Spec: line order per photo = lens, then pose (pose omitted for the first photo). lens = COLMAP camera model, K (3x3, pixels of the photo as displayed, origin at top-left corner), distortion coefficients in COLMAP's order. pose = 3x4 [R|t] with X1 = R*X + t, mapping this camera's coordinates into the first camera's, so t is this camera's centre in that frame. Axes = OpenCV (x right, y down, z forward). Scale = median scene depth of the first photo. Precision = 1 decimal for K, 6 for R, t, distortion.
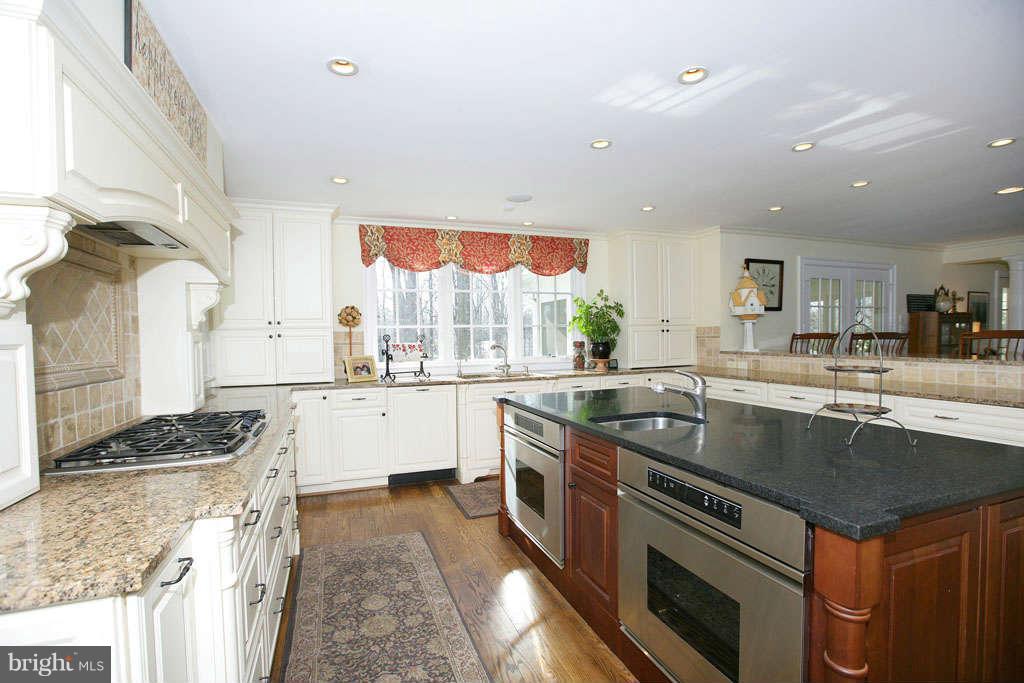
lens RADIAL K [[466.2, 0, 505.5], [0, 466.2, 347.3], [0, 0, 1]] dist [-0.072594, 0.000026]
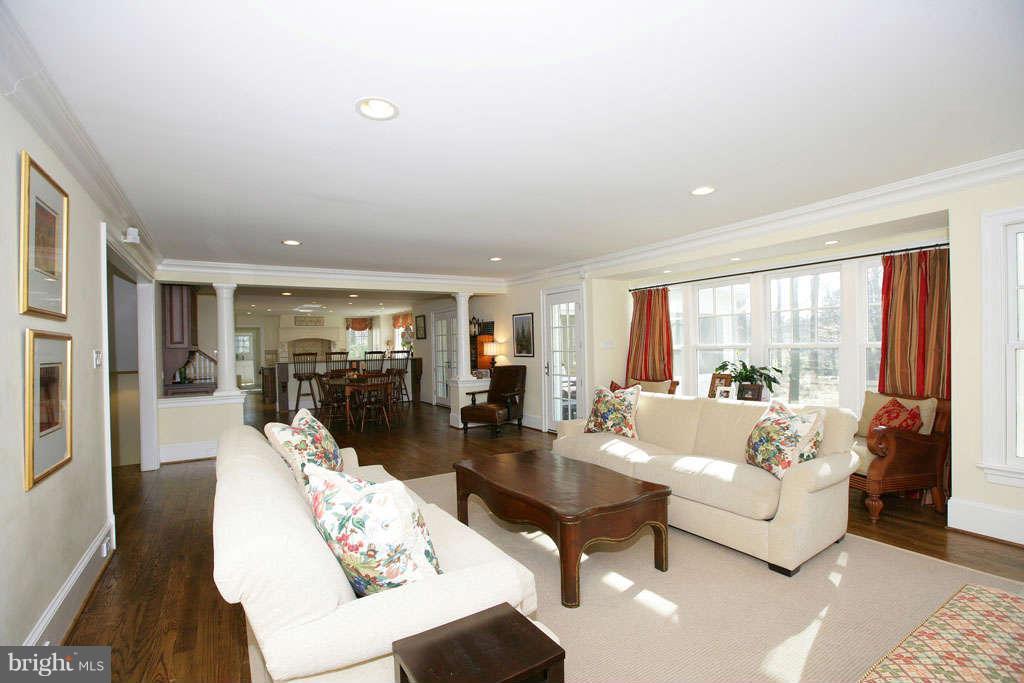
lens RADIAL K [[466.2, 0, 505.5], [0, 466.2, 347.3], [0, 0, 1]] dist [-0.072594, 0.000026]
pose [[0.213890, 0.015567, -0.976734, 2.999297], [-0.005667, 0.999876, 0.014695, -0.083161], [0.976841, 0.002392, 0.213952, 0.993152]]
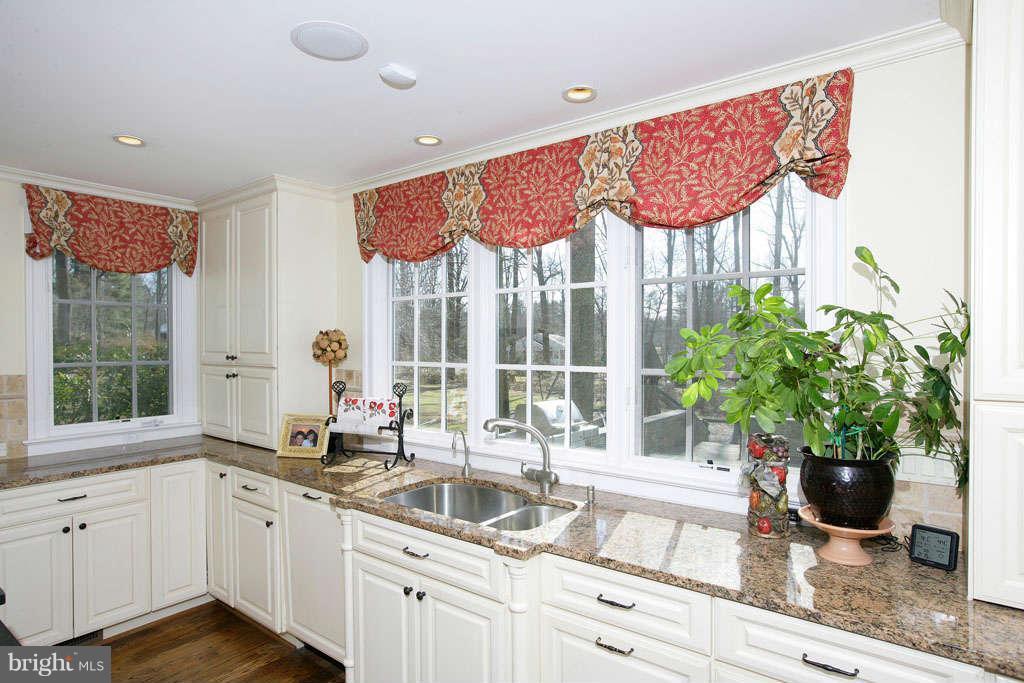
lens RADIAL K [[582.6, 0, 493.6], [0, 582.6, 347.6], [0, 0, 1]] dist [-0.013094, 0.000847]
pose [[0.523207, 0.019969, -0.851972, 0.397819], [-0.026001, 0.999634, 0.007463, -0.069414], [0.851809, 0.018248, 0.523535, 0.697168]]
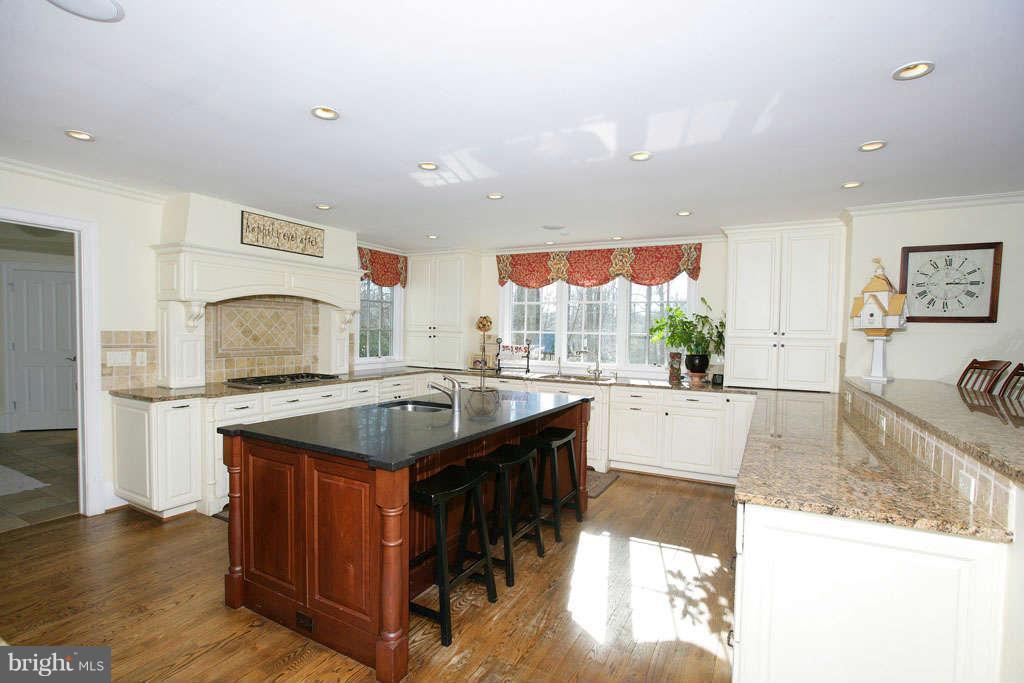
lens RADIAL K [[488.0, 0, 506.6], [0, 488.0, 345.1], [0, 0, 1]] dist [-0.034106, 0.000330]
pose [[0.663604, 0.049006, -0.746477, 0.713964], [-0.046053, 0.998636, 0.024620, -0.037947], [0.746665, 0.018039, 0.664955, 0.071886]]
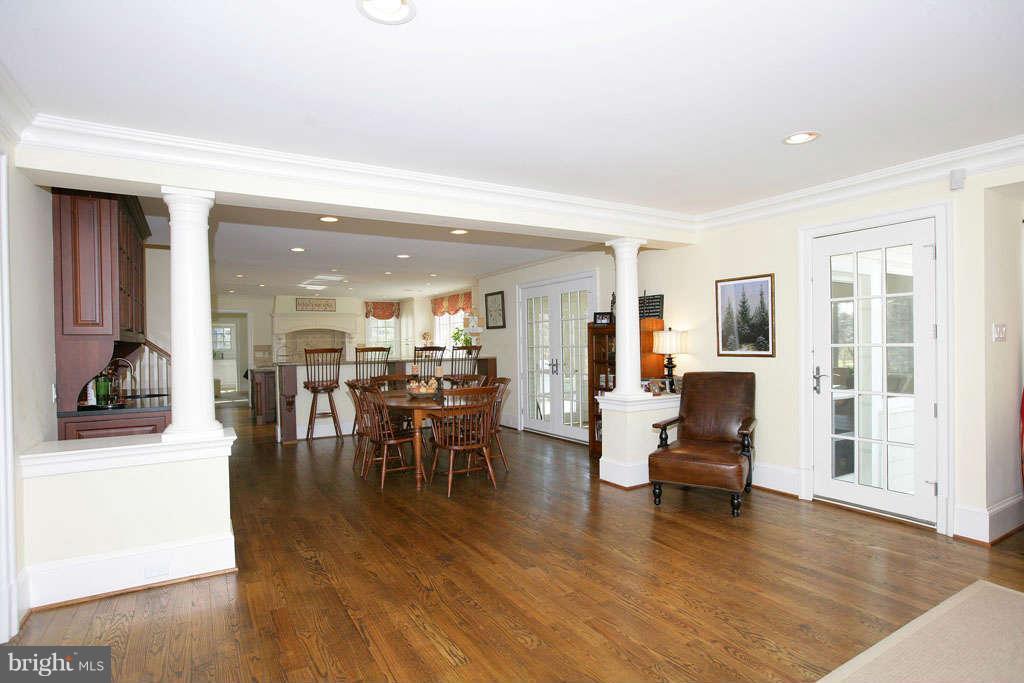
lens RADIAL K [[522.1, 0, 512.0], [0, 522.1, 341.5], [0, 0, 1]] dist [-0.083571, 0.000325]
pose [[0.208763, 0.009500, -0.977920, 2.315055], [-0.009826, 0.999923, 0.007616, -0.058617], [0.977917, 0.008019, 0.208840, 0.771789]]
